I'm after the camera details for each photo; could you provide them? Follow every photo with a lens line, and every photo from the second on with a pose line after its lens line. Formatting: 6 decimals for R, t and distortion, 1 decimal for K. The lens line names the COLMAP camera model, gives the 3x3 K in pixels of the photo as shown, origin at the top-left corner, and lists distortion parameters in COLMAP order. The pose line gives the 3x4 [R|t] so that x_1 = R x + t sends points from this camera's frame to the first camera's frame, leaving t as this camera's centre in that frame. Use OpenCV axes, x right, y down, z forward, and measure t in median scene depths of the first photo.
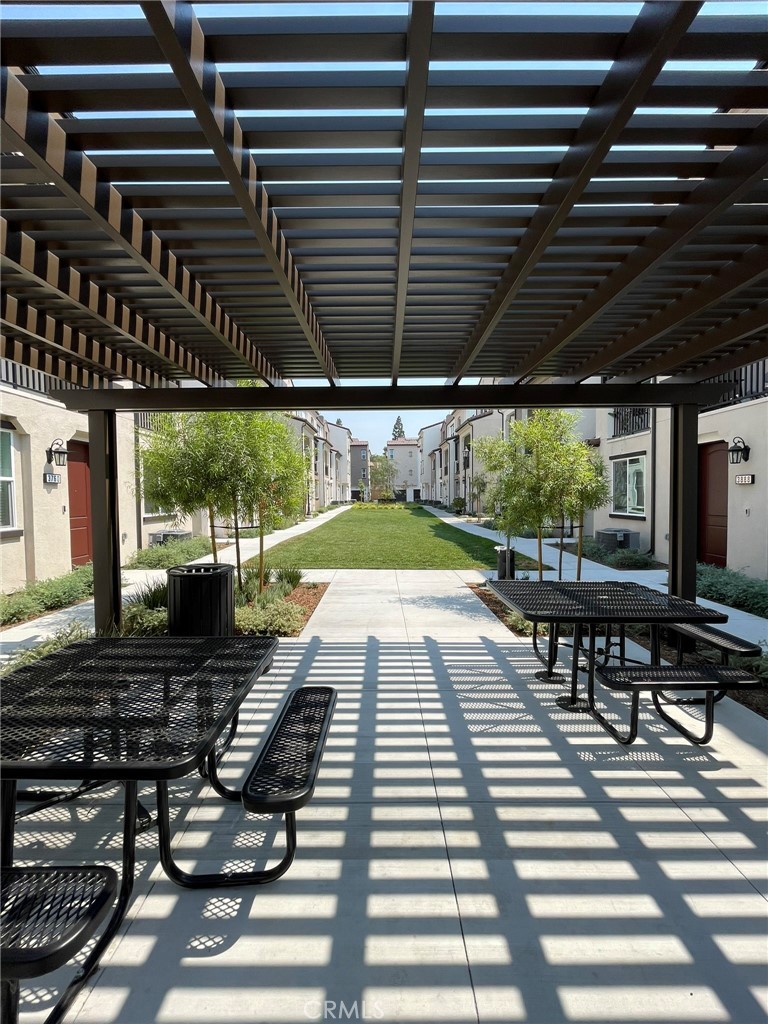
lens RADIAL K [[412.3, 0, 383.9], [0, 412.3, 507.4], [0, 0, 1]] dist [0.012593, 0.000068]
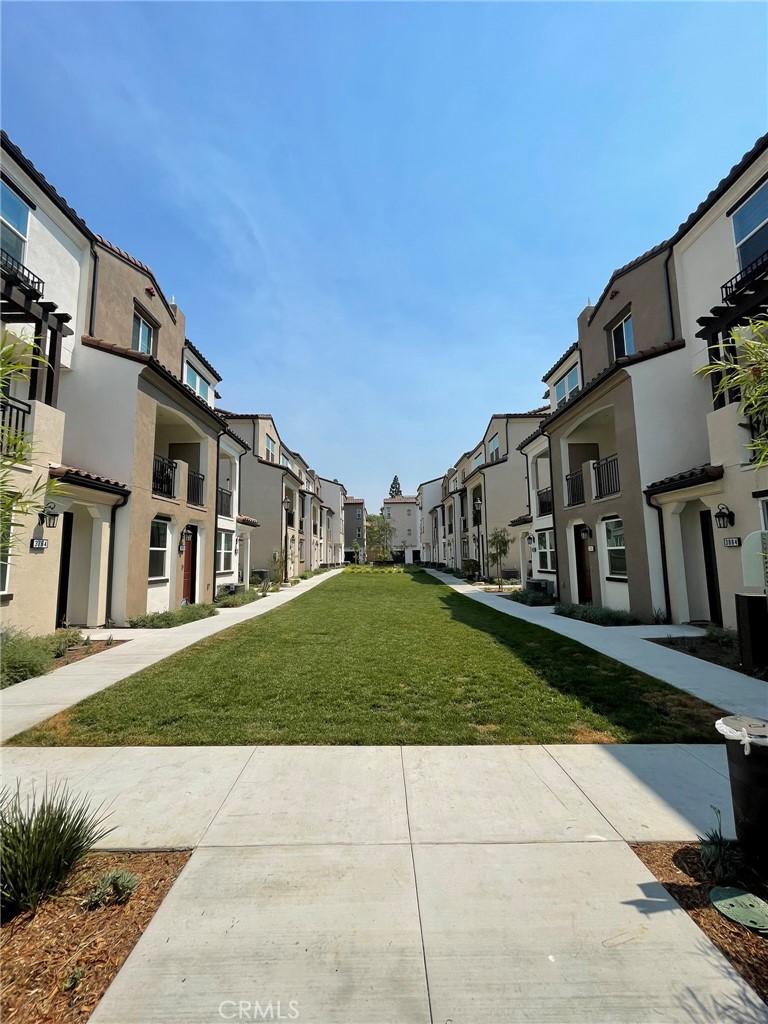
lens RADIAL K [[412.3, 0, 387.1], [0, 412.3, 508.2], [0, 0, 1]] dist [0.012593, 0.000068]
pose [[0.999885, -0.002209, 0.015001, 0.001785], [0.004368, 0.989358, -0.145437, -0.004414], [-0.014520, 0.145485, 0.989254, 0.120540]]
